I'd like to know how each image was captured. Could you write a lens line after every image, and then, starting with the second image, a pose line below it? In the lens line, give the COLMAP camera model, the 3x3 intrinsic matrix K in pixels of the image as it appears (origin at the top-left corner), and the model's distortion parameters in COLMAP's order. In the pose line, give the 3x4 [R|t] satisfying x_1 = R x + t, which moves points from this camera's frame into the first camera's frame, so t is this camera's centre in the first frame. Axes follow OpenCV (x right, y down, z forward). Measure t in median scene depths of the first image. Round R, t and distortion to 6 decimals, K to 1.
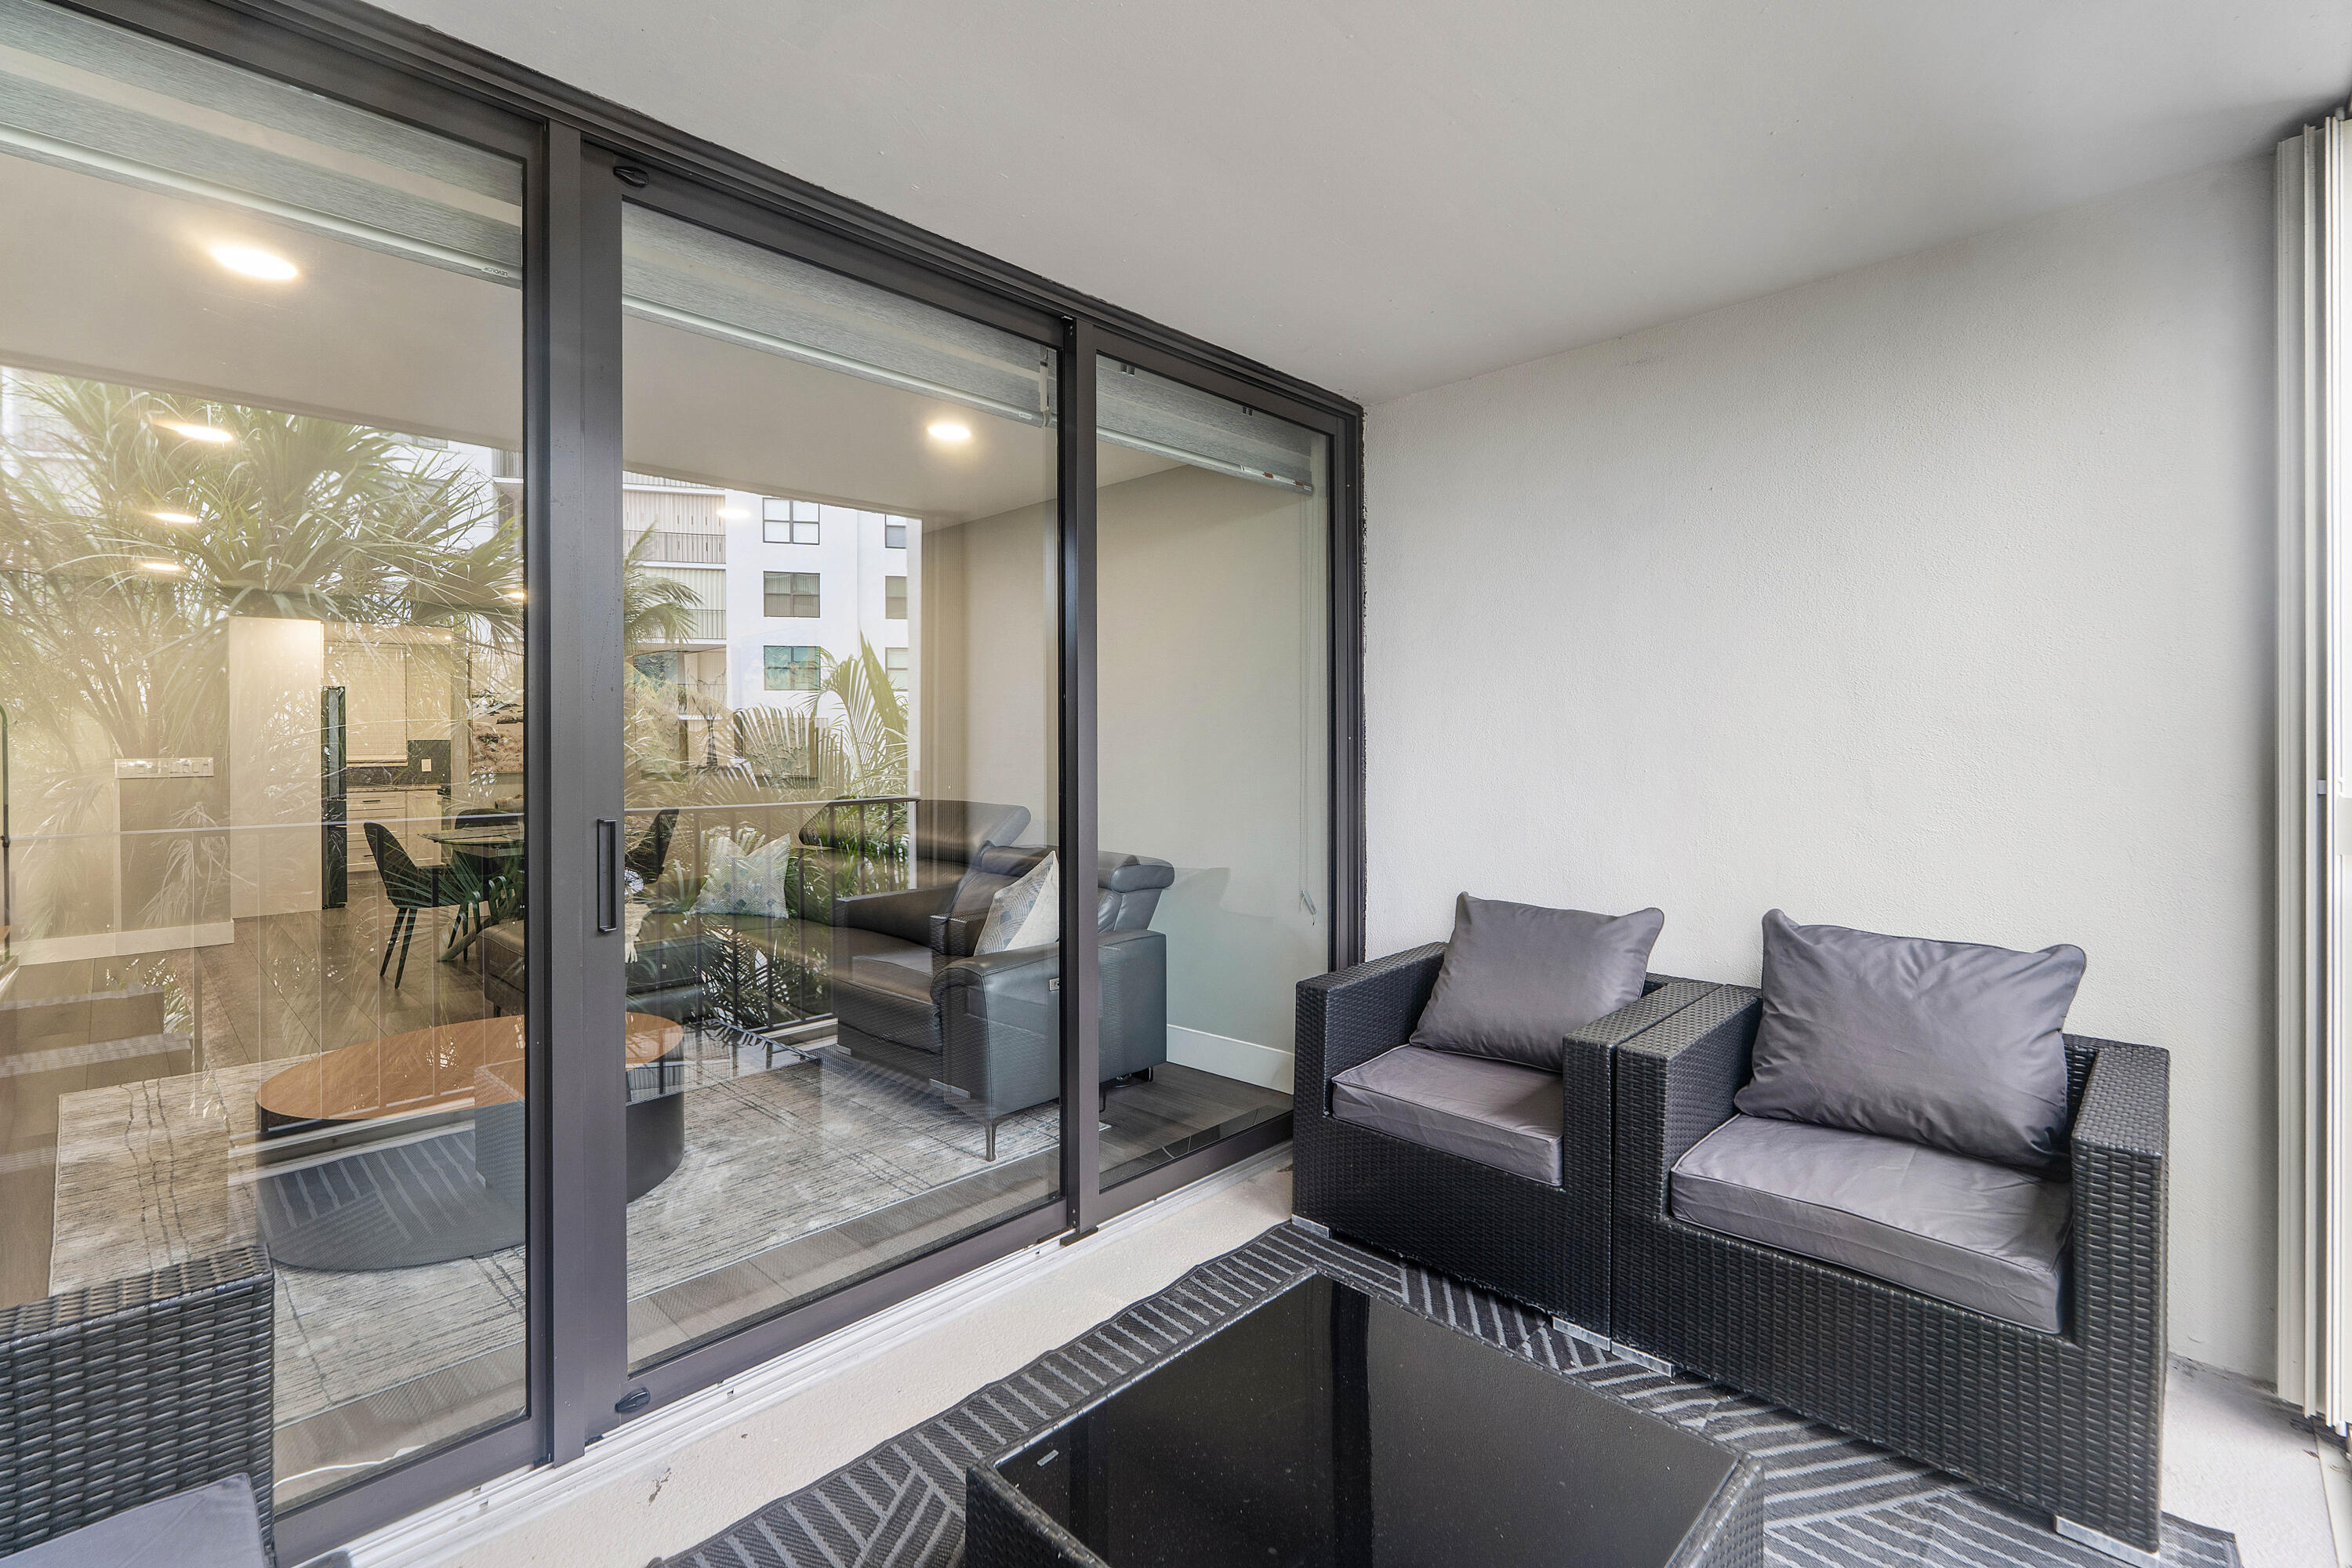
lens RADIAL K [[1024.1, 0, 1166.4], [0, 1024.1, 744.9], [0, 0, 1]] dist [0.000261, 0.000129]
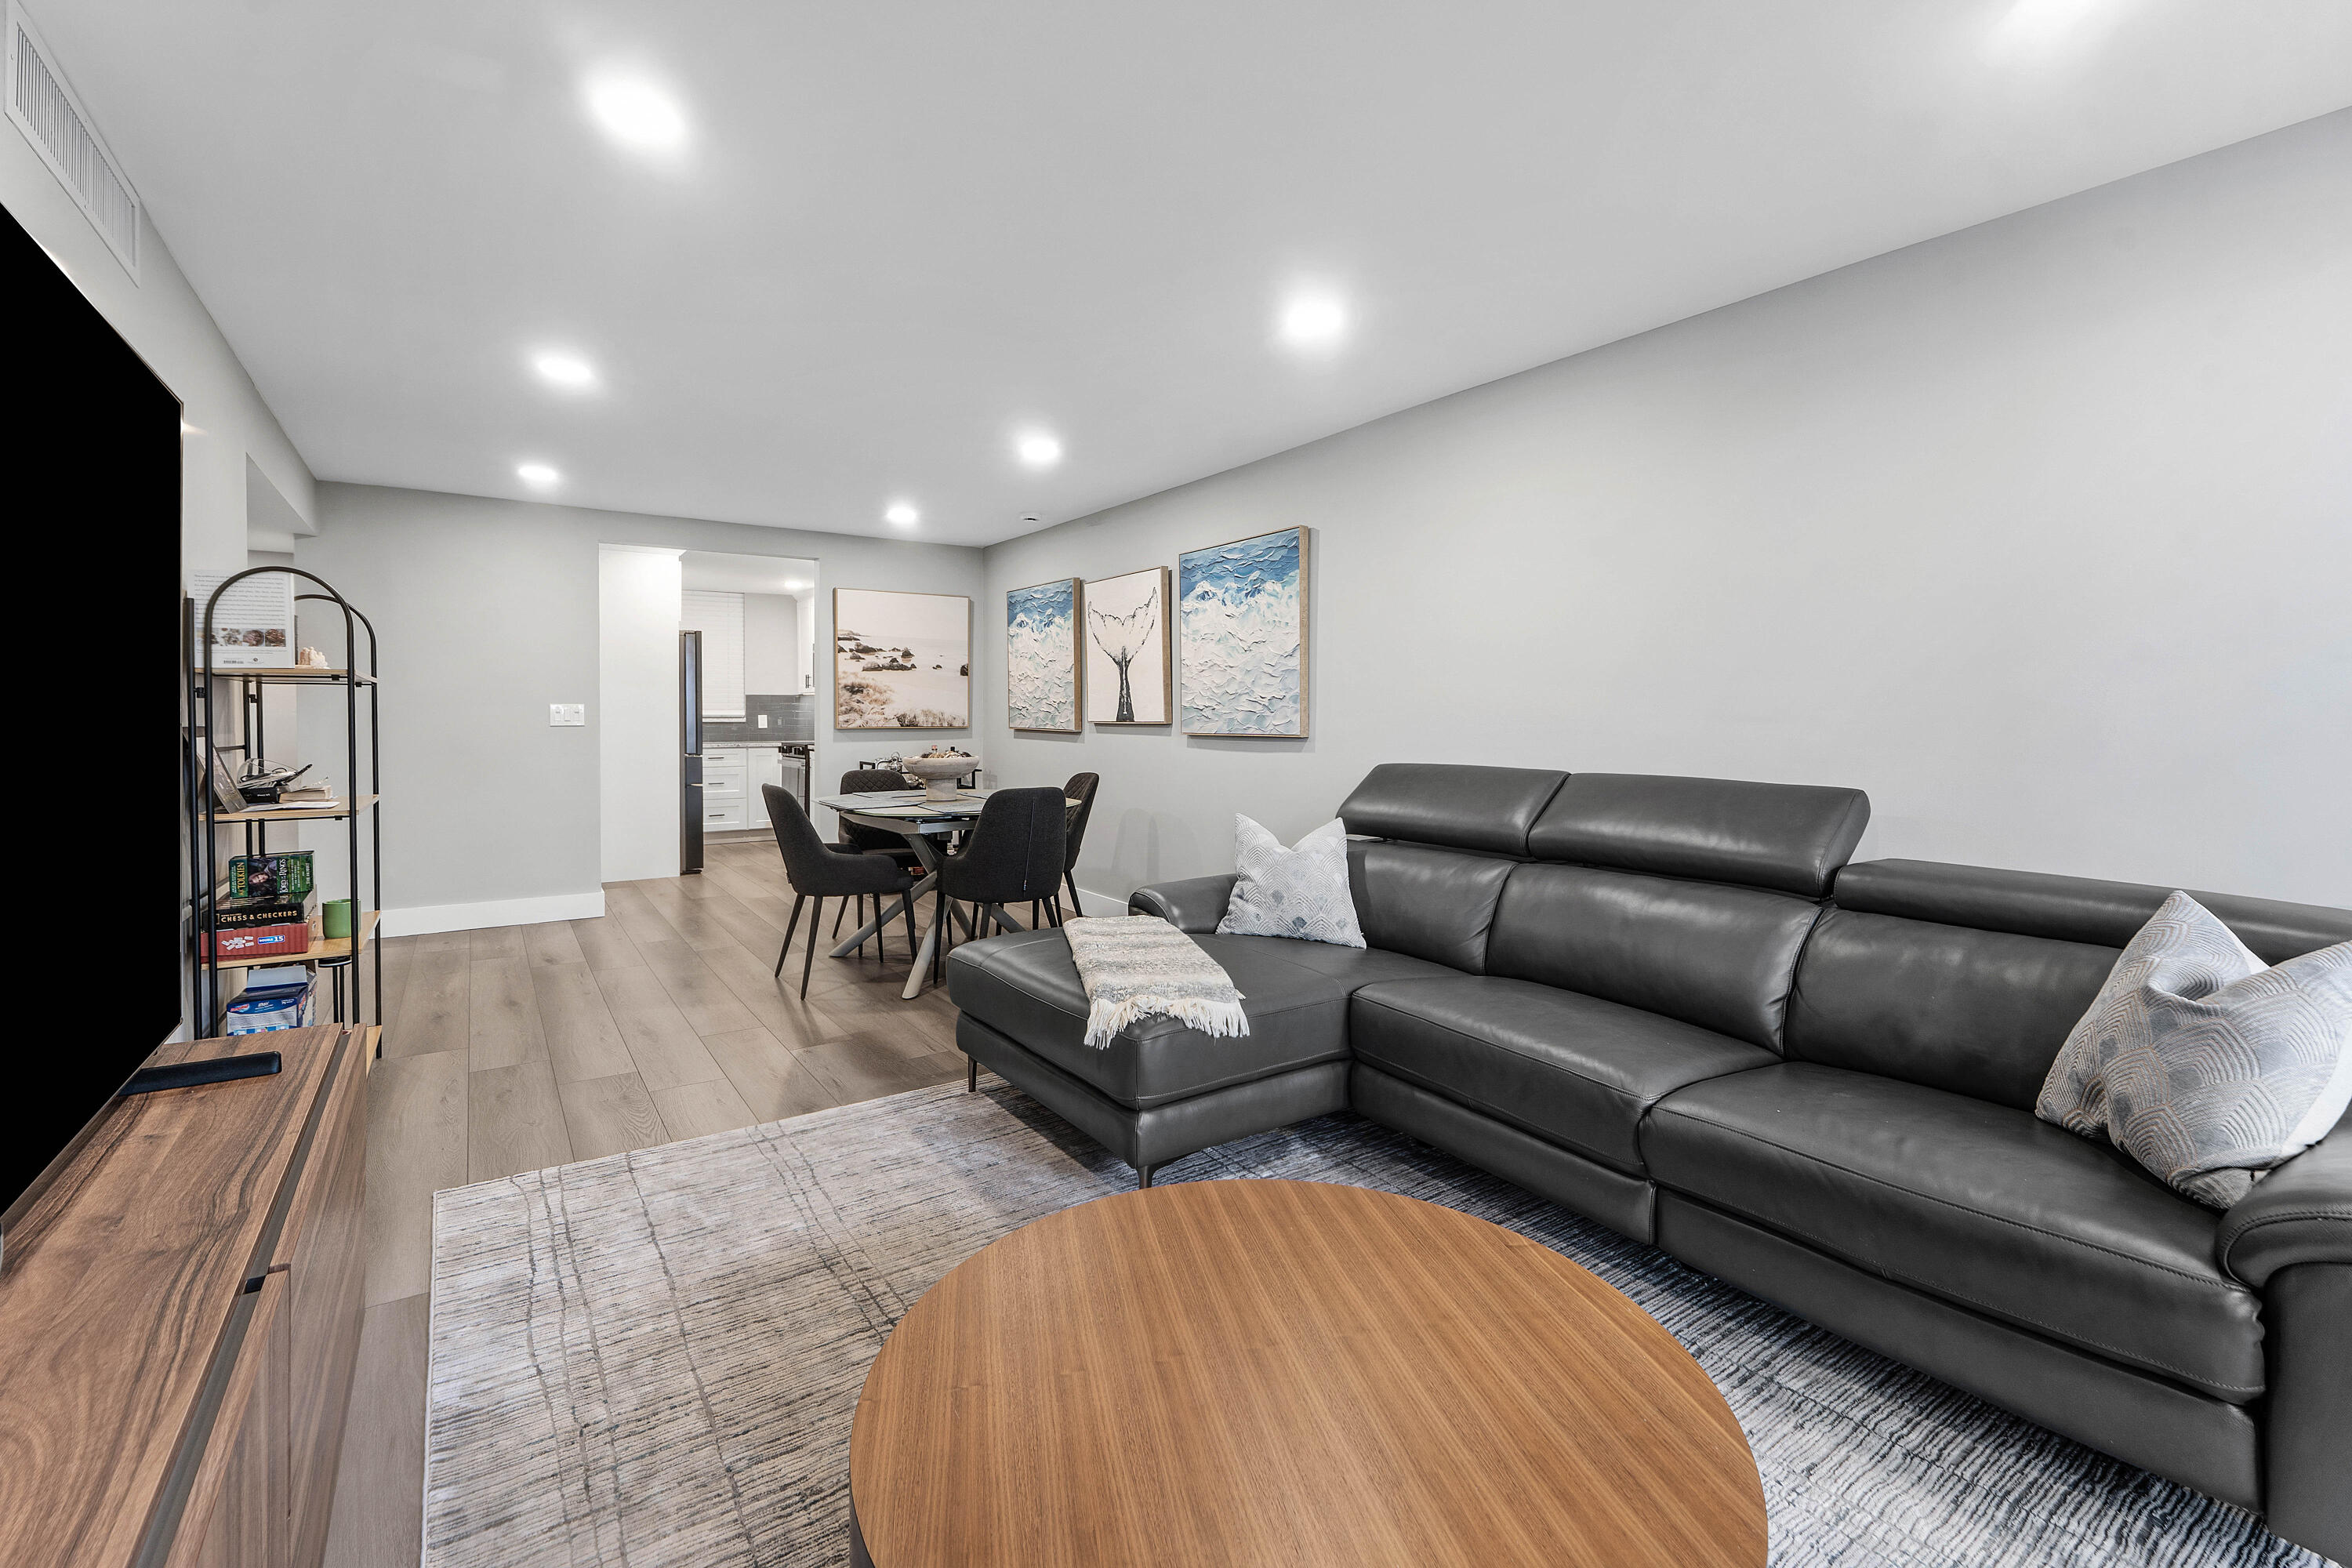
lens RADIAL K [[1004.7, 0, 1172.5], [0, 1004.7, 741.6], [0, 0, 1]] dist [-0.000112, -0.000096]
pose [[0.981067, 0.015383, -0.193058, -0.344359], [-0.010485, 0.999597, 0.026371, 0.020158], [0.193386, -0.023848, 0.980833, 0.324001]]
